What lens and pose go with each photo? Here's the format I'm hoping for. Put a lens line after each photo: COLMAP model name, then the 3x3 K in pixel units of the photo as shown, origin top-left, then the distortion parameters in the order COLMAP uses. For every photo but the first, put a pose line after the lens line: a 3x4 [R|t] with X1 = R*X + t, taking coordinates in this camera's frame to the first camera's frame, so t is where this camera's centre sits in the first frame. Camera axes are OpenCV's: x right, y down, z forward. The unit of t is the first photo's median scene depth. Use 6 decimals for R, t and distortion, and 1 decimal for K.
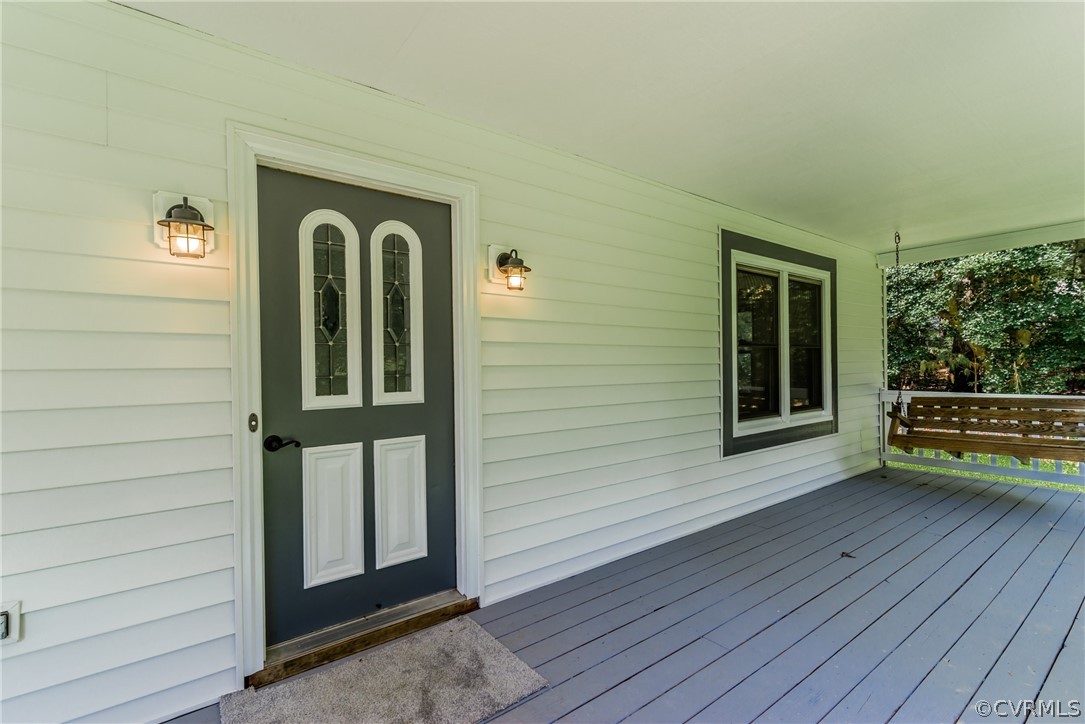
lens RADIAL K [[484.1, 0, 542.5], [0, 484.1, 362.0], [0, 0, 1]] dist [0.000329, 0.000115]
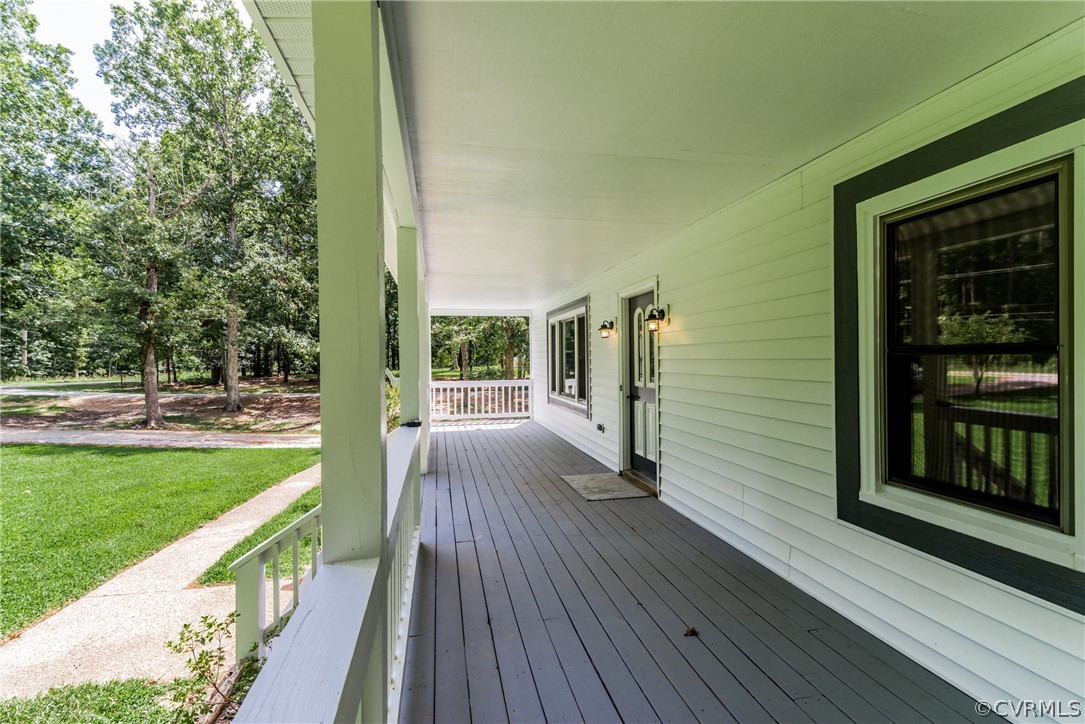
lens RADIAL K [[484.1, 0, 542.5], [0, 484.1, 362.0], [0, 0, 1]] dist [0.000329, 0.000115]
pose [[-0.424799, 0.013265, -0.905191, 1.415185], [0.006537, 0.999912, 0.011585, -0.043354], [0.905264, -0.000996, -0.424848, 1.105976]]
